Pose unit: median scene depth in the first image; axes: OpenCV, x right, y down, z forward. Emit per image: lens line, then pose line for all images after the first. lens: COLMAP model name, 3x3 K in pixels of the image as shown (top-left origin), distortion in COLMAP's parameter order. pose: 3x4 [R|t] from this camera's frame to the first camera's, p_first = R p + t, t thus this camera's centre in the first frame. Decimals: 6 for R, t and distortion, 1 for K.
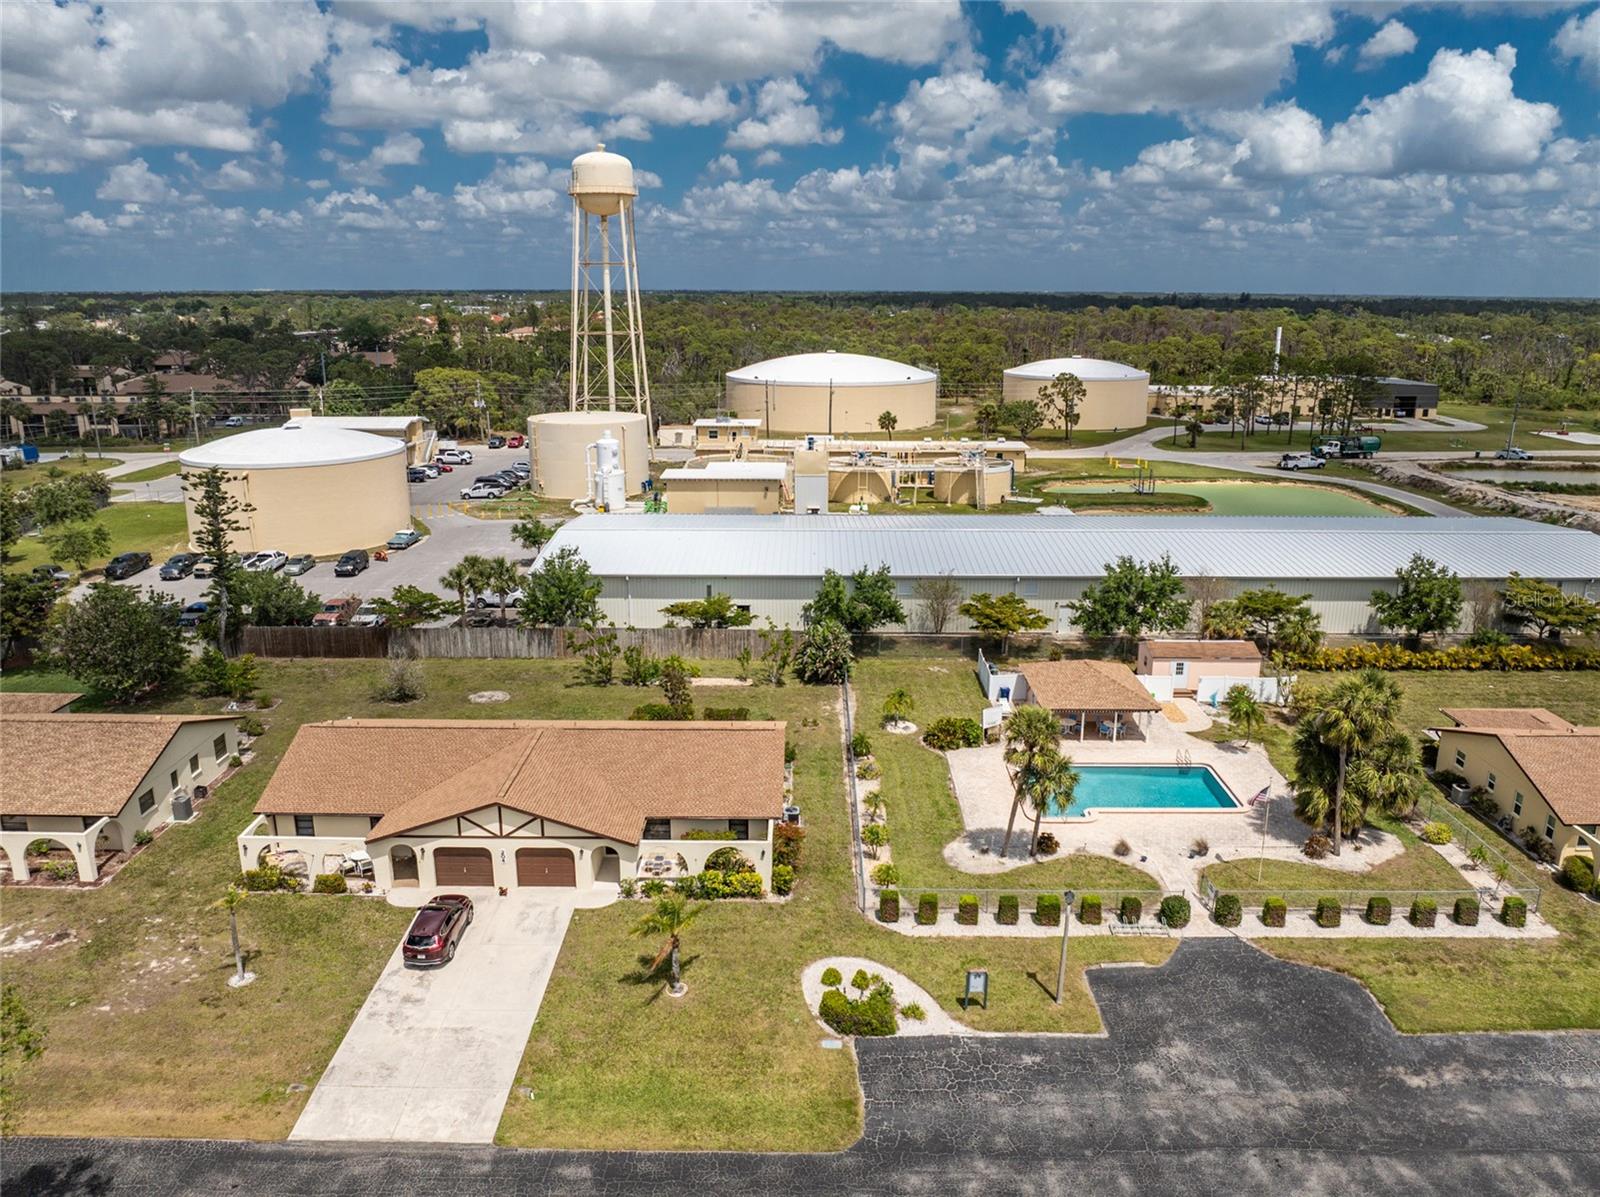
lens RADIAL K [[1141.1, 0, 804.3], [0, 1141.1, 579.8], [0, 0, 1]] dist [-0.044410, 0.014052]
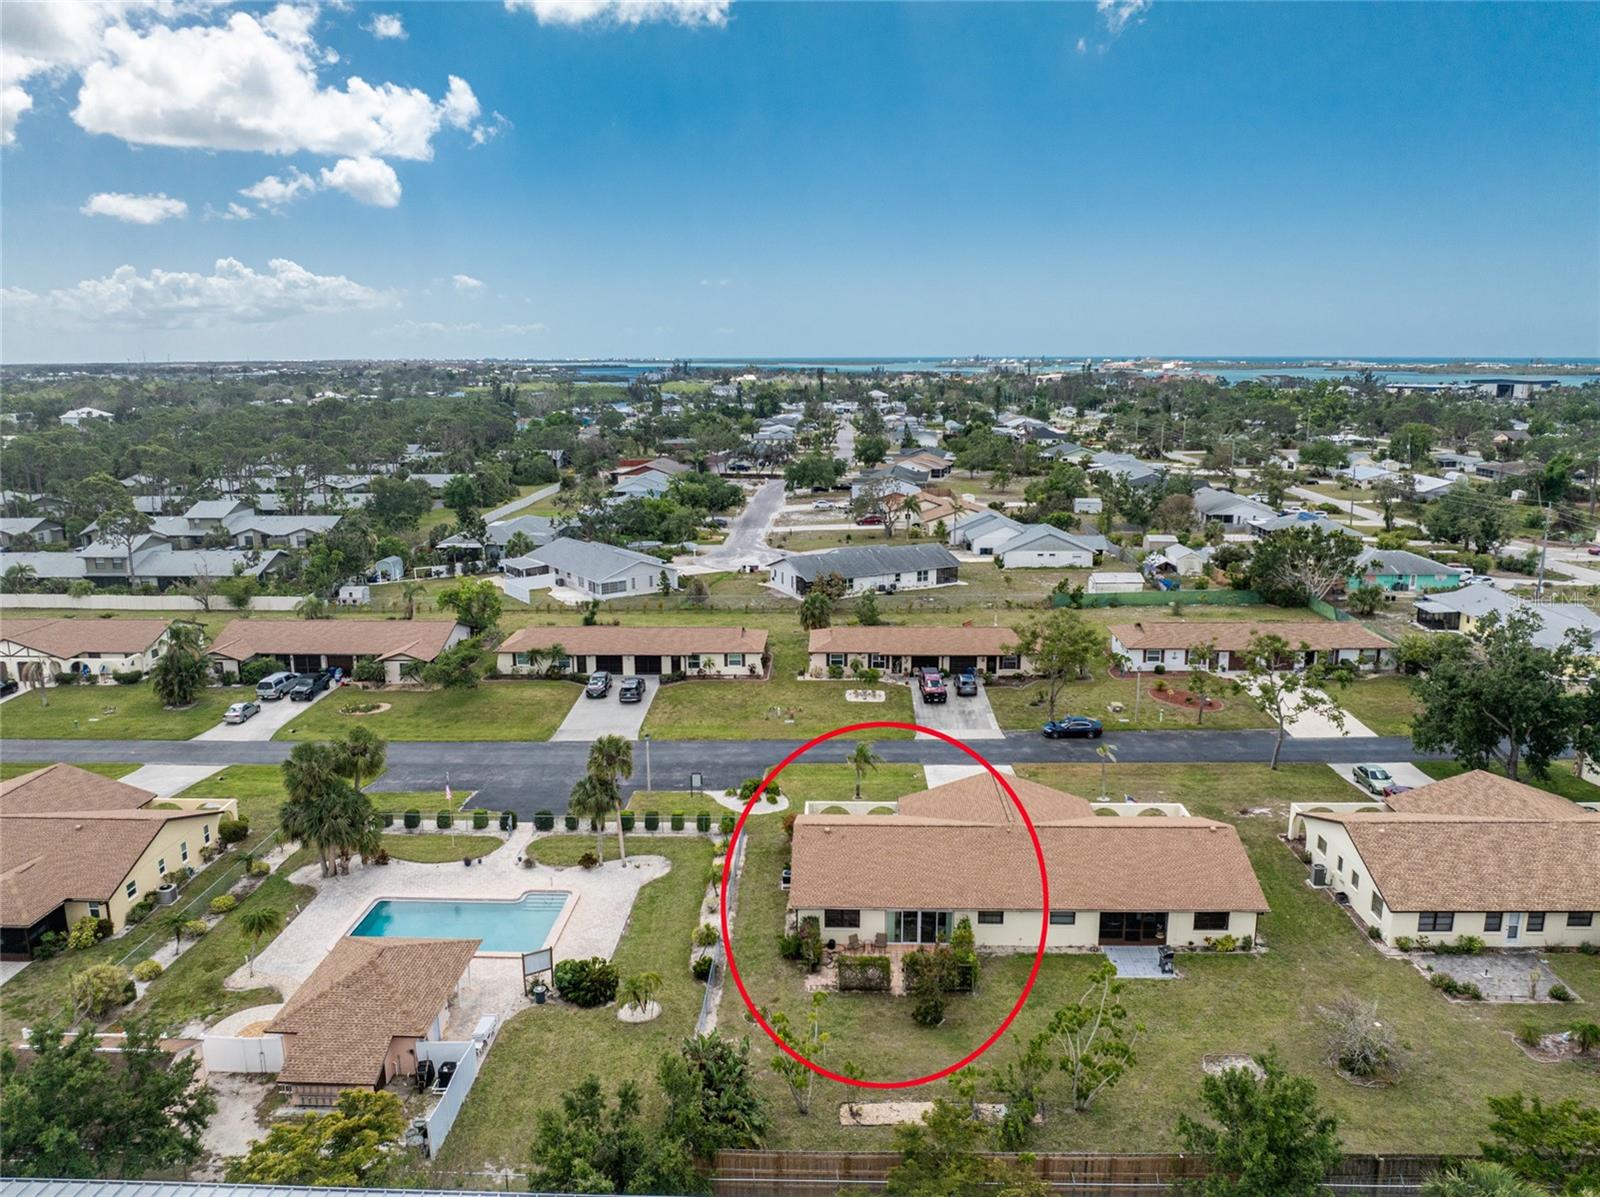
lens RADIAL K [[1111.0, 0, 800.0], [0, 1111.0, 598.5], [0, 0, 1]] dist [-0.032987, -0.002674]
pose [[-0.999569, -0.002260, 0.029267, -0.046850], [0.010988, 0.895729, 0.444464, -0.464074], [-0.027220, 0.444594, -0.895318, 1.586392]]
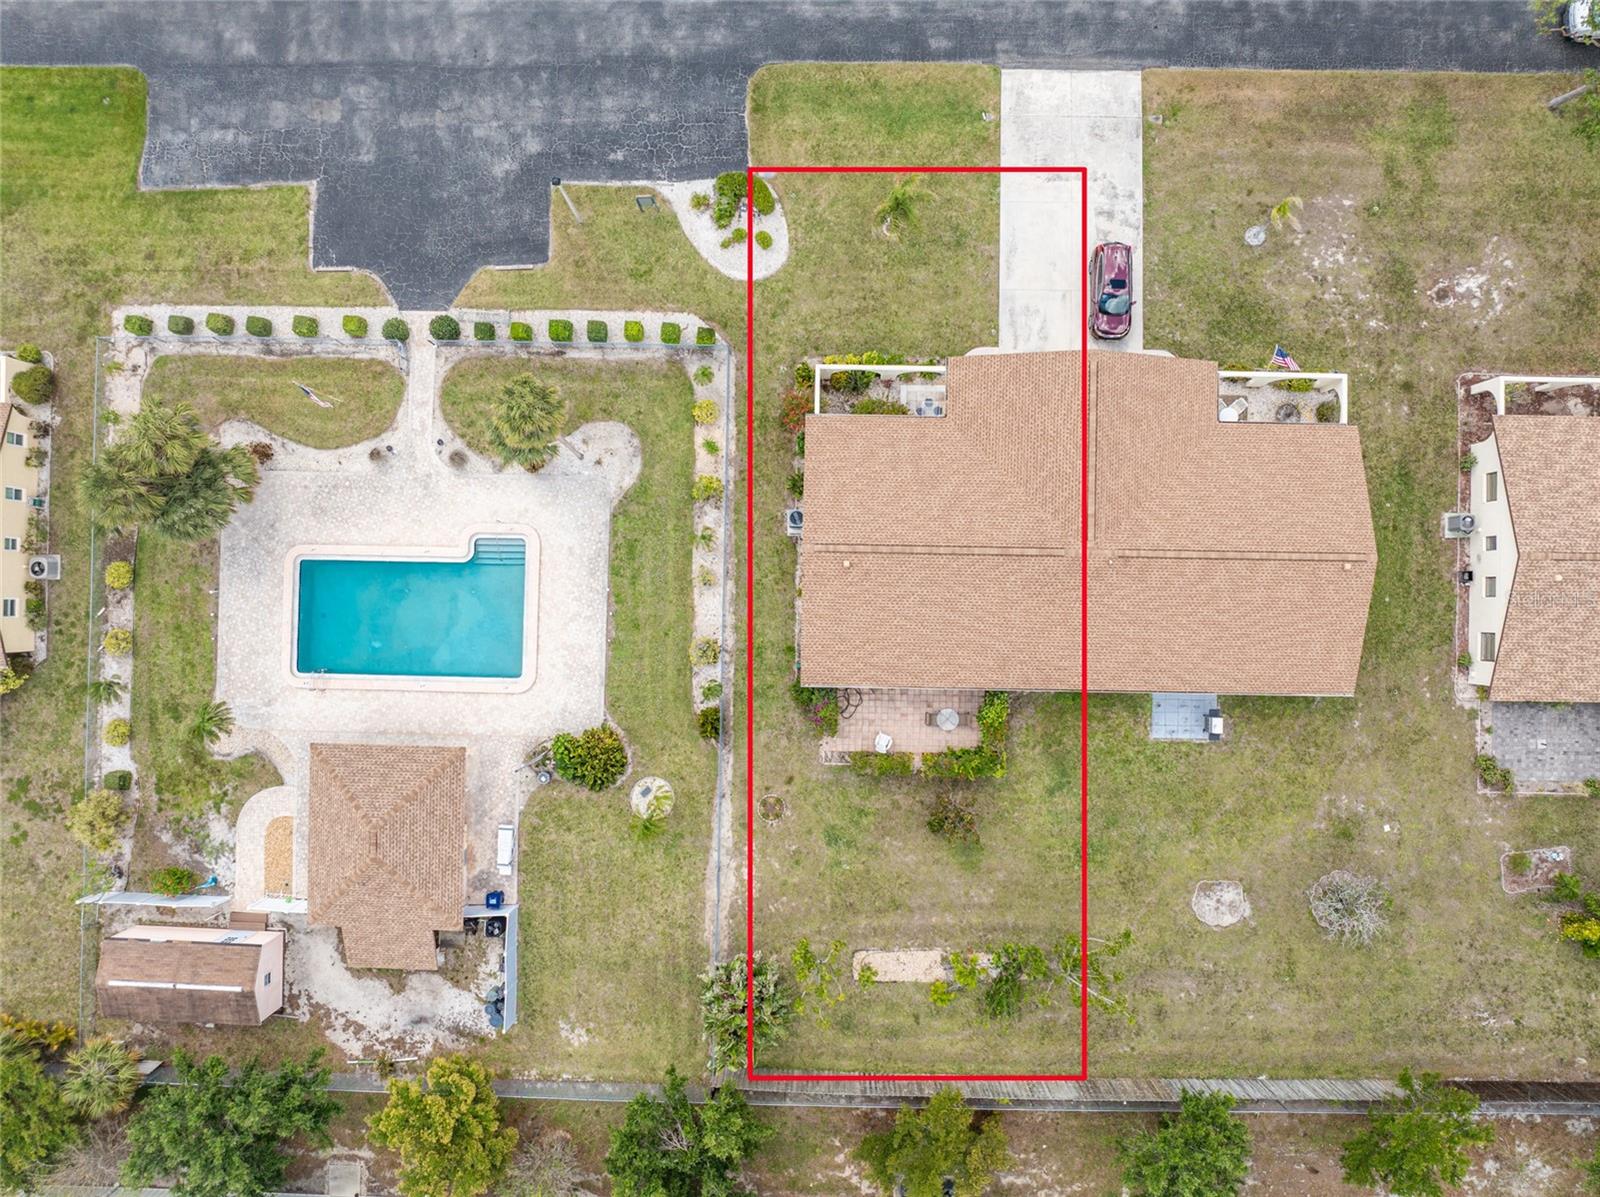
lens RADIAL K [[1141.1, 0, 804.3], [0, 1141.1, 579.8], [0, 0, 1]] dist [-0.044410, 0.014052]
pose [[-0.999882, -0.013010, 0.008126, -0.021788], [0.010985, -0.237637, 0.971292, -0.587767], [-0.010706, 0.971267, 0.237752, 0.696827]]
